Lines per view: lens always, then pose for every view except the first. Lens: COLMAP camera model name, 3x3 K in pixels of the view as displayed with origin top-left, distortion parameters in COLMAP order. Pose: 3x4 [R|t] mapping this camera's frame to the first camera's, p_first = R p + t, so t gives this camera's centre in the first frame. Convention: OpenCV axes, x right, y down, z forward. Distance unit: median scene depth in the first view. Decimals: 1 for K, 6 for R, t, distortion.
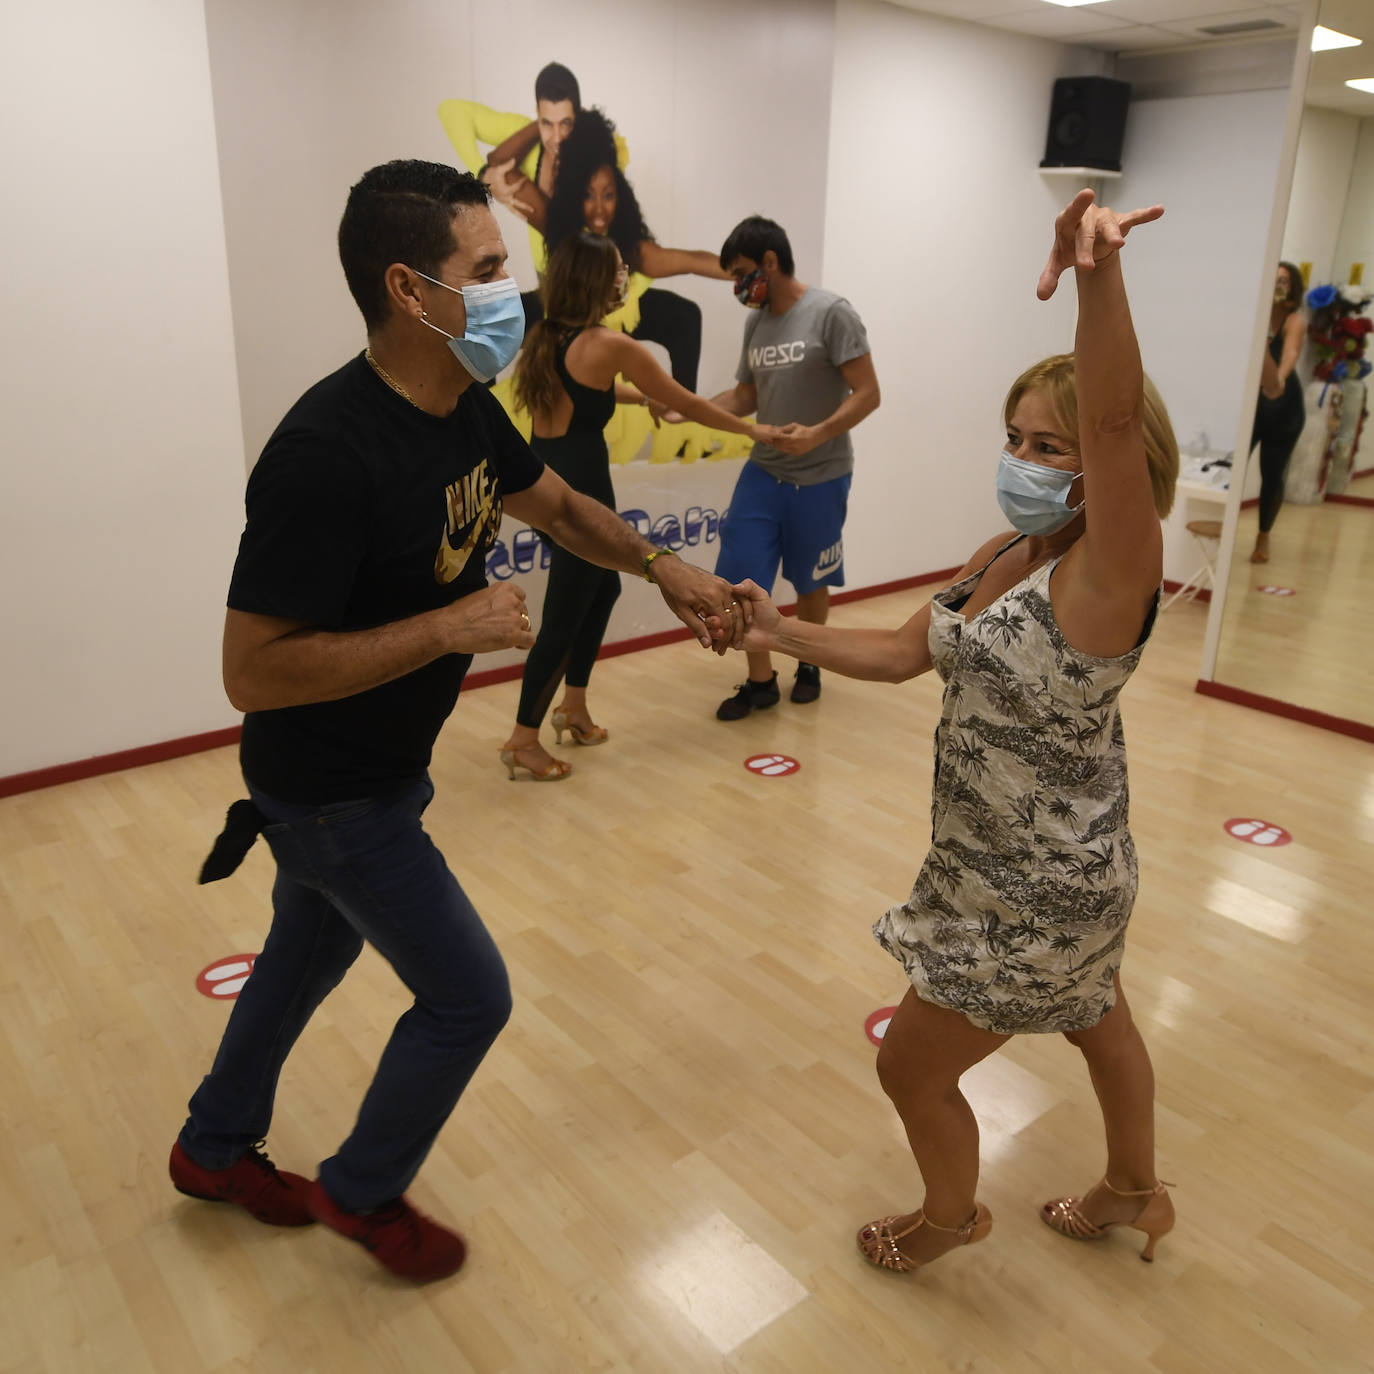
lens RADIAL K [[1200.1, 0, 681.5], [0, 1200.1, 629.7], [0, 0, 1]] dist [-0.005302, 0.004904]
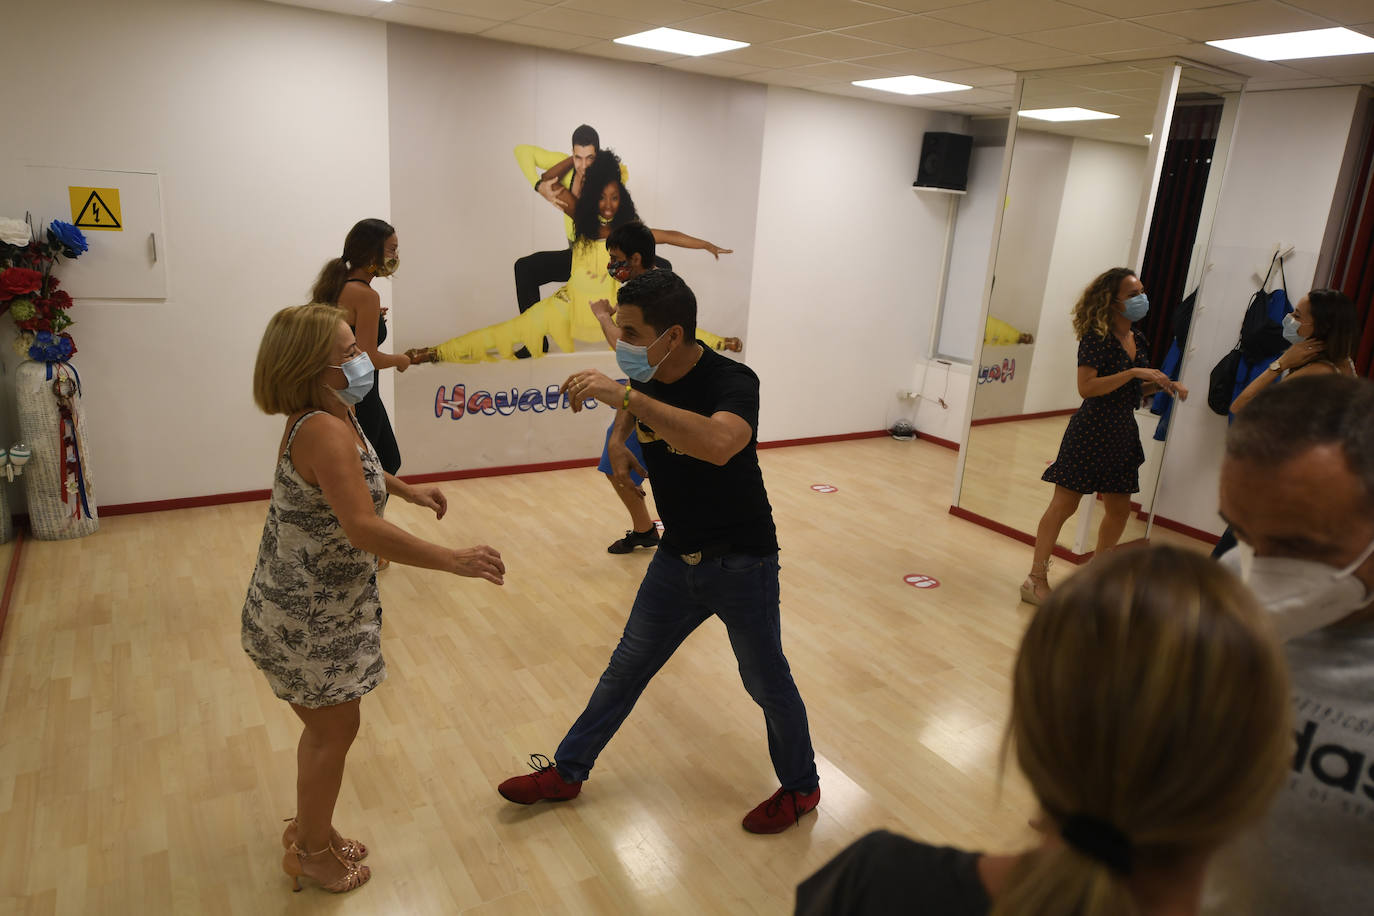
lens RADIAL K [[897.2, 0, 687.5], [0, 897.2, 454.4], [0, 0, 1]] dist [-0.008221, 0.010297]
pose [[0.991063, 0.078137, -0.108112, 0.219805], [-0.081906, 0.996162, -0.030864, 0.043016], [0.105285, 0.039443, 0.993660, -0.279584]]
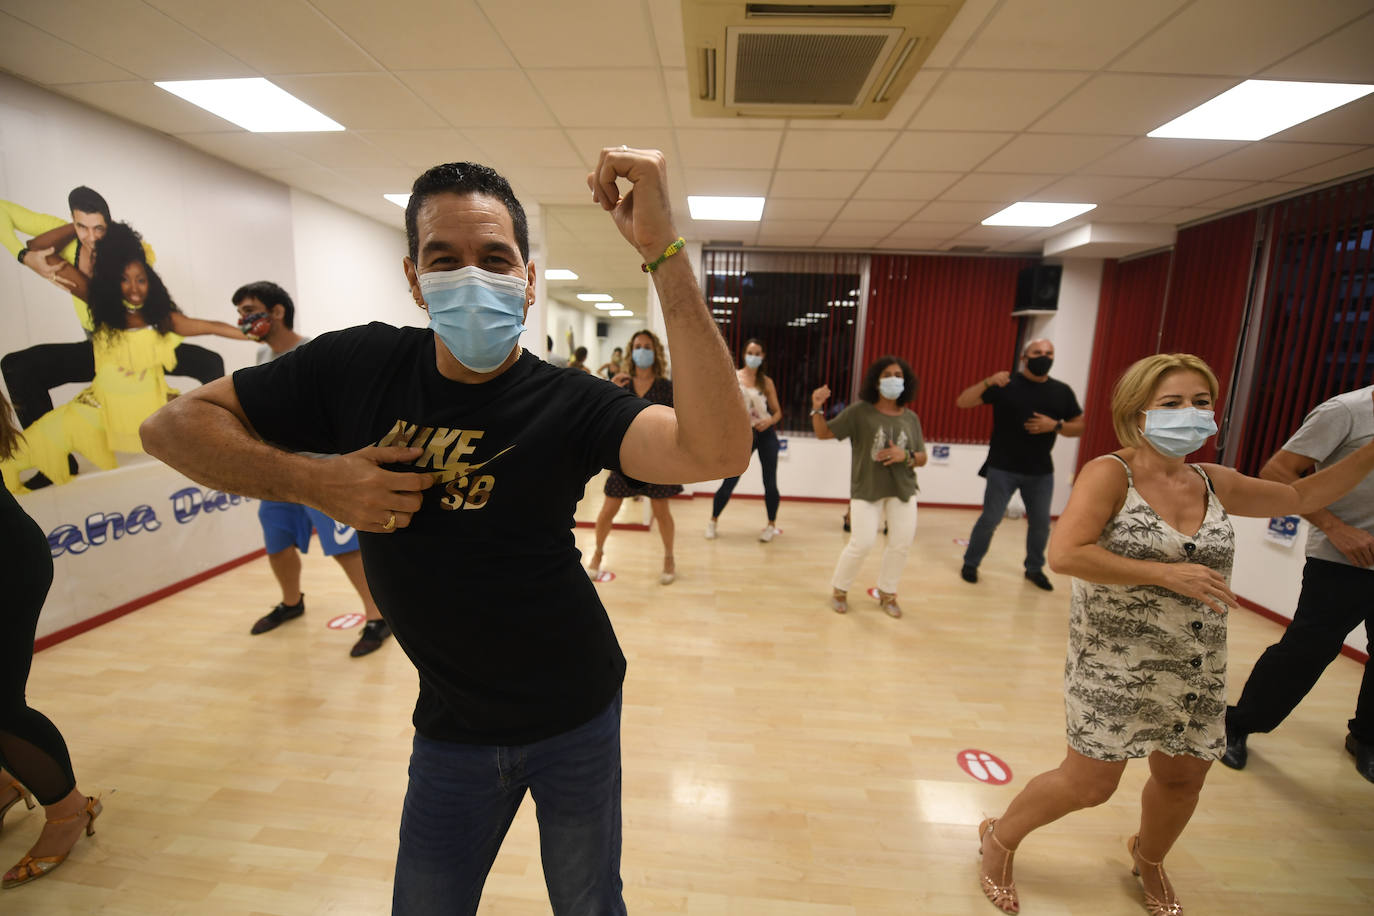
lens RADIAL K [[534.0, 0, 680.5], [0, 534.0, 455.0], [0, 0, 1]] dist [-0.021514, -0.001838]
pose [[0.681347, -0.121694, 0.721774, -0.098171], [0.194760, 0.980676, -0.018506, -0.008570], [-0.705574, 0.153181, 0.691882, 0.119303]]
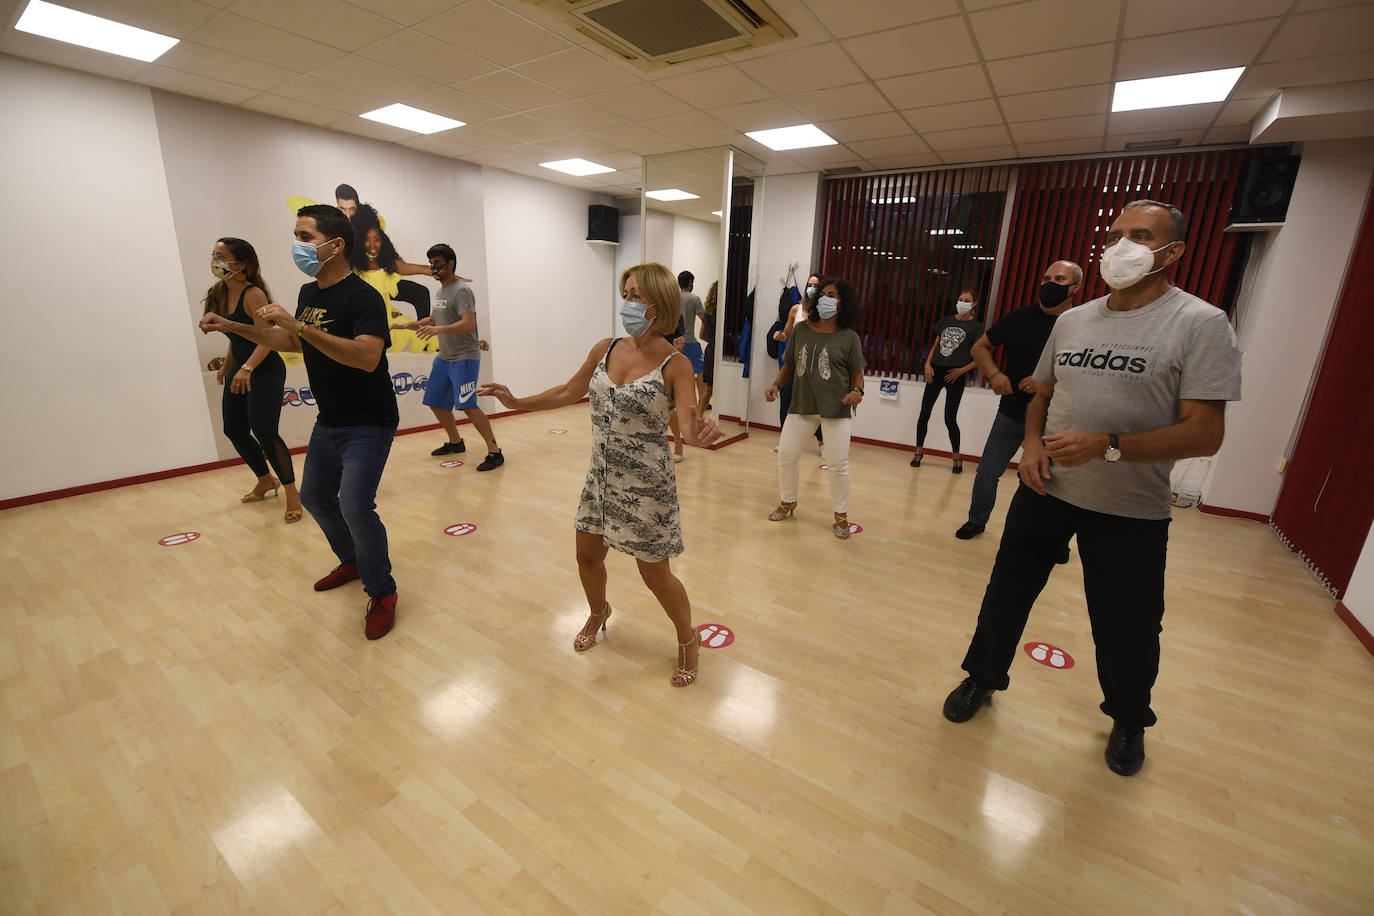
lens RADIAL K [[555.2, 0, 686.9], [0, 555.2, 458.1], [0, 0, 1]] dist [-0.017880, -0.001545]
pose [[0.958048, -0.063078, 0.279582, 0.203491], [0.065221, 0.997869, 0.001641, 0.117126], [-0.279090, 0.016662, 0.960121, -0.234363]]
